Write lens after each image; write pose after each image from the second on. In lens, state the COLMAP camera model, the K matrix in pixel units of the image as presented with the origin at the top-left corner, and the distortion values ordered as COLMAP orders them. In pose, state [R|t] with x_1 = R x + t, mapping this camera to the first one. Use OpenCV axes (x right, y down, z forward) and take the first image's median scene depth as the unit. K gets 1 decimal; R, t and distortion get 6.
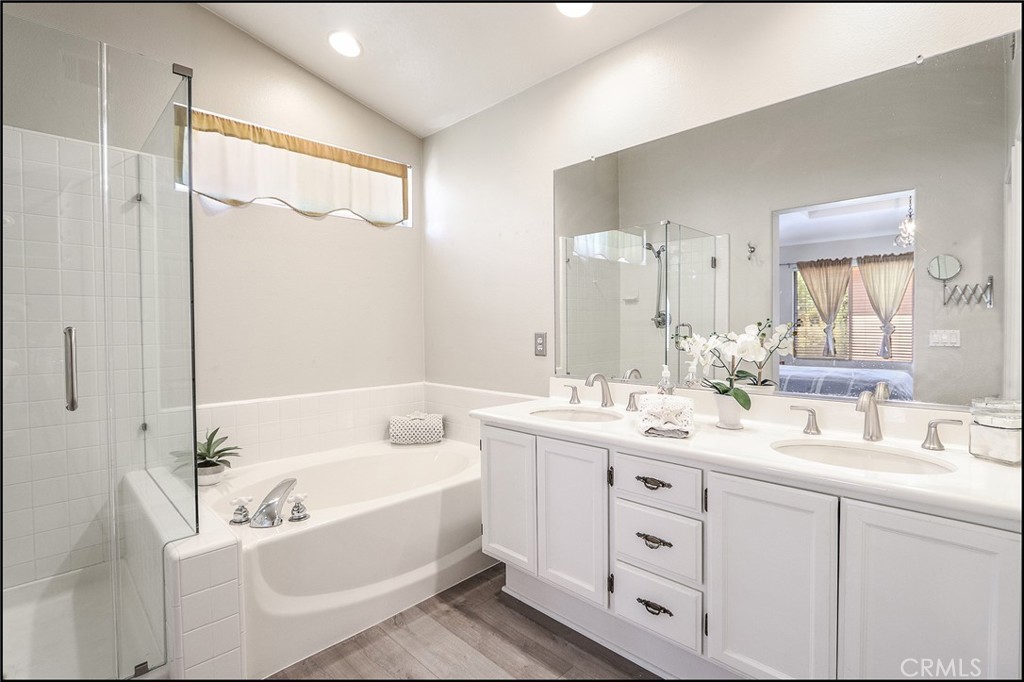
lens RADIAL K [[483.9, 0, 513.8], [0, 483.9, 337.0], [0, 0, 1]] dist [-0.011528, 0.001226]
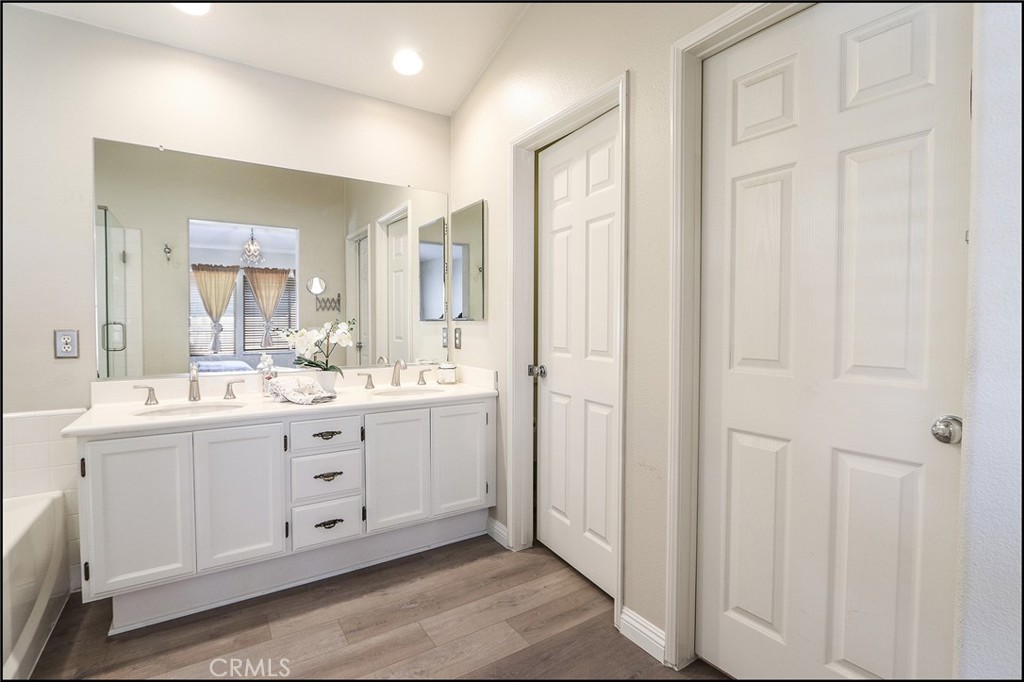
lens RADIAL K [[483.9, 0, 514.5], [0, 483.9, 339.1], [0, 0, 1]] dist [-0.011528, 0.001226]
pose [[0.202993, -0.022996, 0.978910, -0.666303], [0.020856, 0.999599, 0.019157, 0.007576], [-0.978958, 0.016527, 0.203391, 0.127254]]
